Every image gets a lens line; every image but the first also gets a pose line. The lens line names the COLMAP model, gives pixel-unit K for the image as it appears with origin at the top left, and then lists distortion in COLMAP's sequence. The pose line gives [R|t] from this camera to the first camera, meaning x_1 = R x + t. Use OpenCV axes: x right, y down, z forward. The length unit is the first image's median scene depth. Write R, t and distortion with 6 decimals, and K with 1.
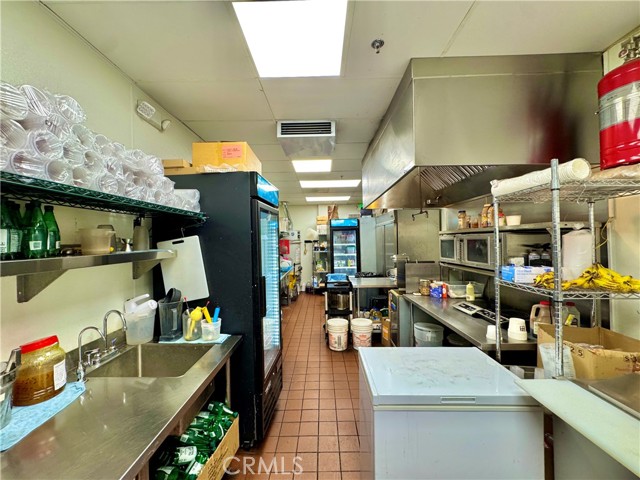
lens RADIAL K [[264.9, 0, 321.9], [0, 264.9, 238.9], [0, 0, 1]] dist [0.000322, 0.000193]
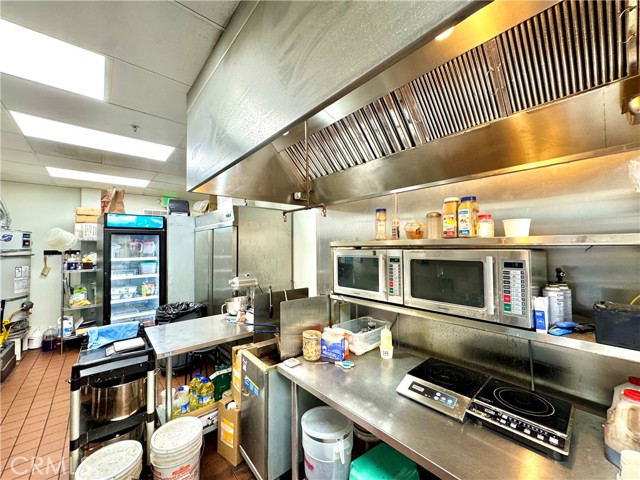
lens RADIAL K [[264.9, 0, 321.9], [0, 264.9, 238.9], [0, 0, 1]] dist [0.000322, 0.000193]
pose [[0.762857, 0.030306, 0.645857, 0.020917], [-0.011612, 0.999382, -0.033180, -0.007884], [-0.646463, 0.017812, 0.762737, 0.295246]]
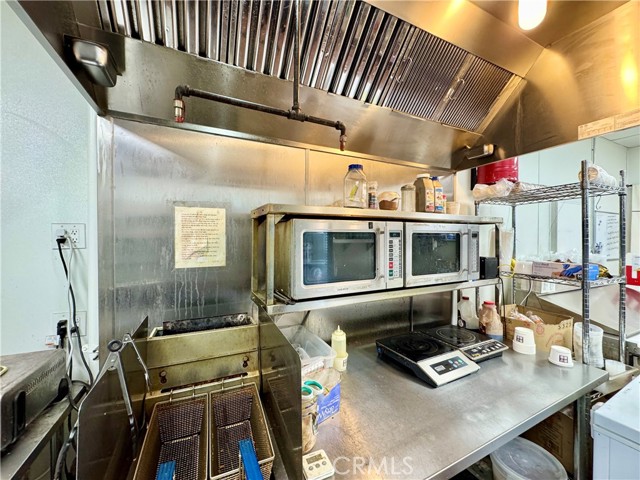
lens RADIAL K [[264.9, 0, 321.9], [0, 264.9, 238.9], [0, 0, 1]] dist [0.000322, 0.000193]
pose [[-0.439452, 0.007122, 0.898238, 0.078184], [-0.003558, 0.999947, -0.009670, 0.007974], [-0.898259, -0.007445, -0.439403, 0.573995]]
